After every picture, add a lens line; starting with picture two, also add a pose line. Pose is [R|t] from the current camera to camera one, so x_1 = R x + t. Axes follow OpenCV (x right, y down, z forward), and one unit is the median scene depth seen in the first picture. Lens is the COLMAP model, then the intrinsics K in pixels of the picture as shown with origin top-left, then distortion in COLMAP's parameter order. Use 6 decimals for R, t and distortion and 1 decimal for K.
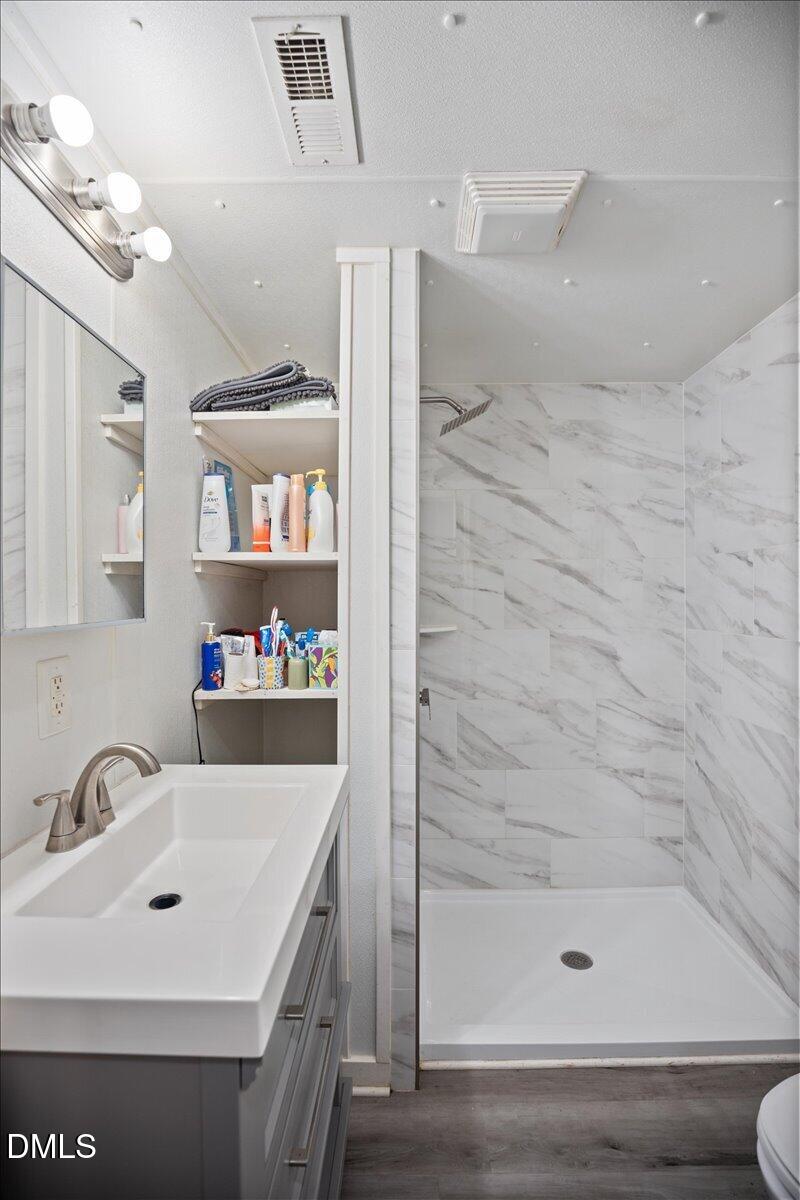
lens RADIAL K [[545.5, 0, 399.3], [0, 545.5, 618.9], [0, 0, 1]] dist [-0.036804, 0.006774]
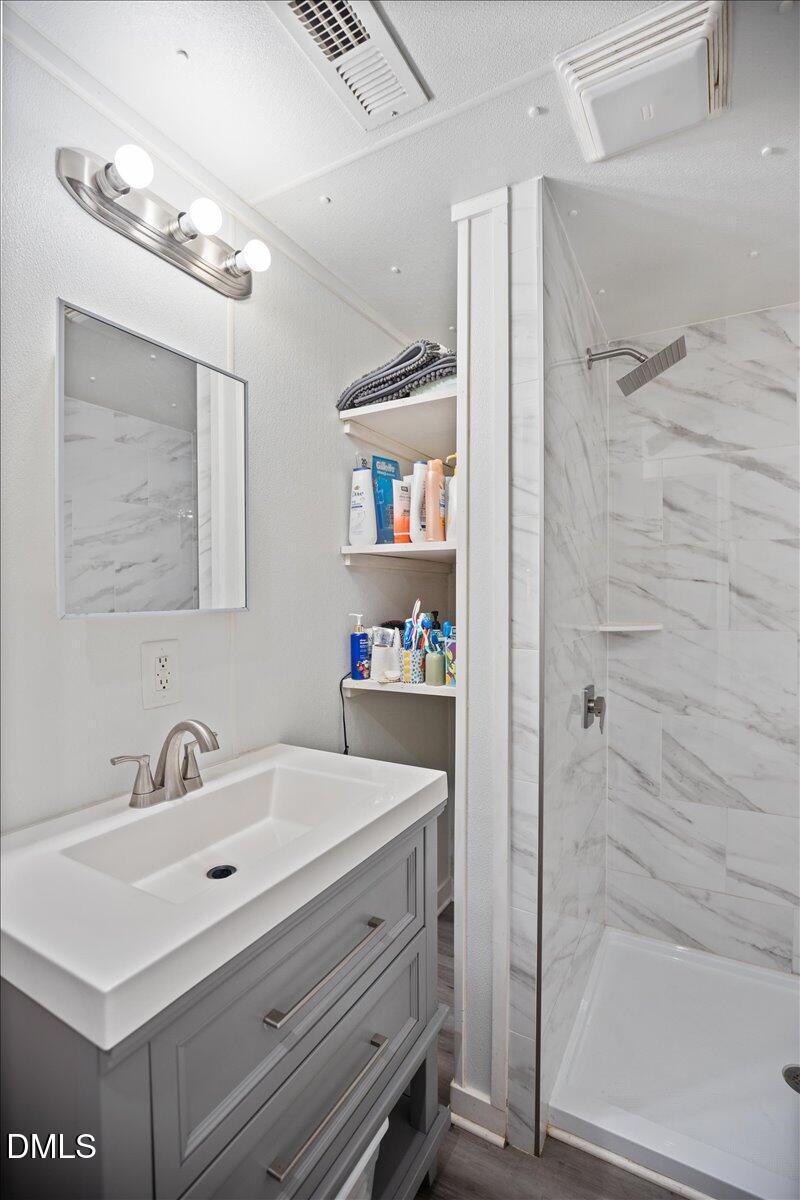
lens RADIAL K [[545.5, 0, 399.3], [0, 545.5, 618.9], [0, 0, 1]] dist [-0.036804, 0.006774]
pose [[0.878380, 0.021964, -0.477459, 0.217854], [-0.017785, 0.999754, 0.013271, 0.001028], [0.477633, -0.003166, 0.878554, 0.131744]]
